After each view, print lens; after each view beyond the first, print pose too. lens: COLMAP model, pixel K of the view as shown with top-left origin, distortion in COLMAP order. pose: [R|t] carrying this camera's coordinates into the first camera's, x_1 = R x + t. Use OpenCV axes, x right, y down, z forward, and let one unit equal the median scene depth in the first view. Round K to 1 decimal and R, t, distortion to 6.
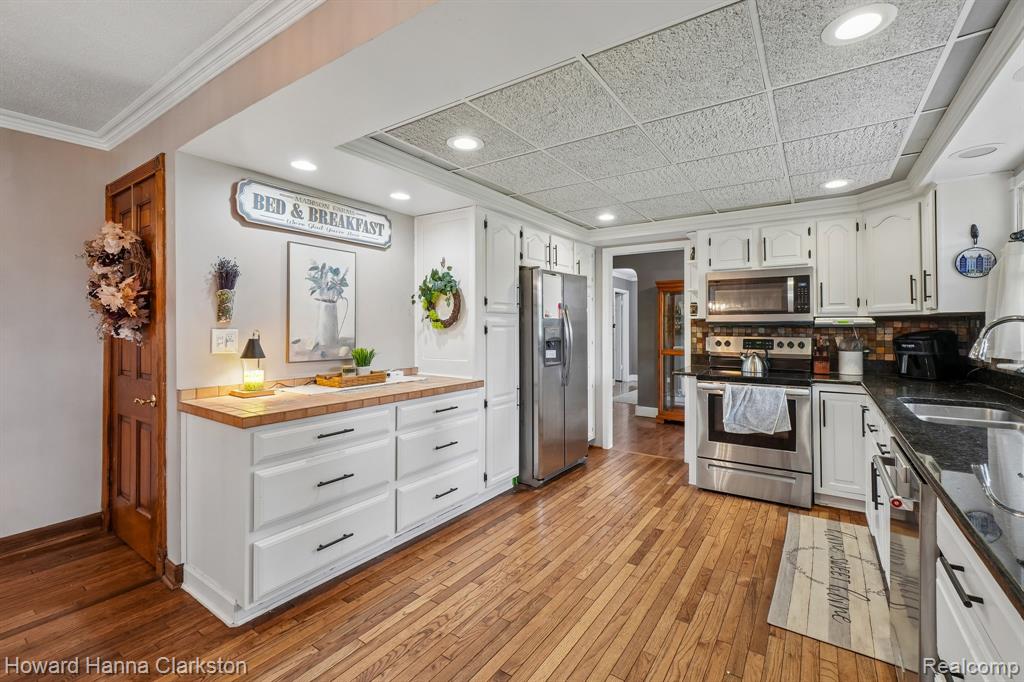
lens RADIAL K [[444.7, 0, 513.3], [0, 444.7, 331.2], [0, 0, 1]] dist [-0.001456, 0.000756]
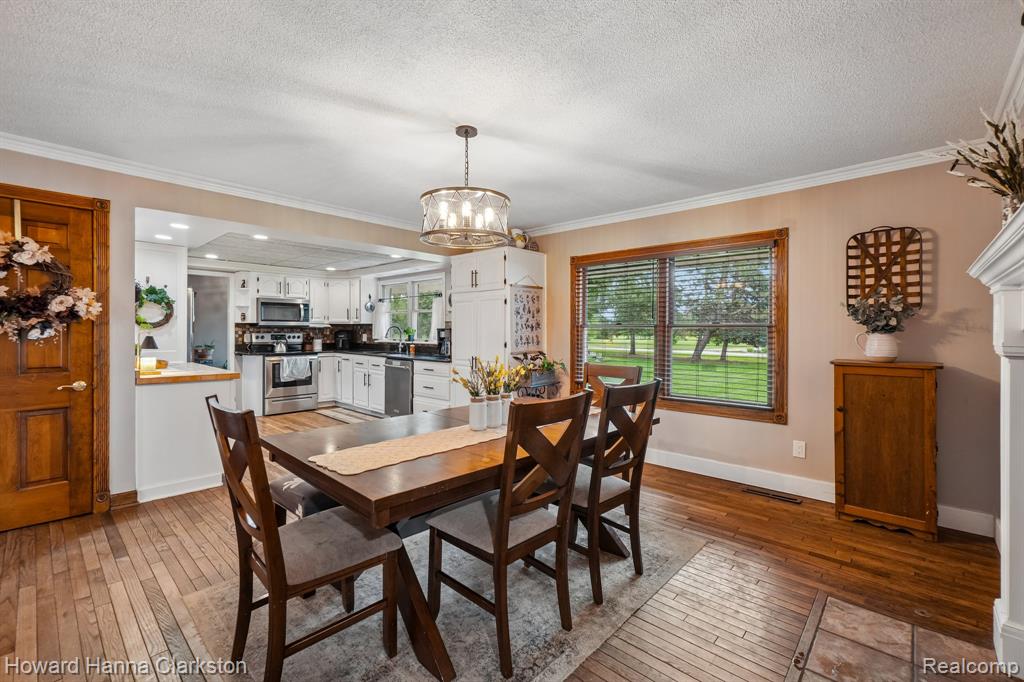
lens RADIAL K [[444.7, 0, 512.0], [0, 444.7, 332.5], [0, 0, 1]] dist [-0.001456, 0.000756]
pose [[0.139954, -0.004674, 0.990147, -1.320006], [0.003881, 0.999984, 0.004172, 0.005913], [-0.990150, 0.003259, 0.139970, -0.278553]]
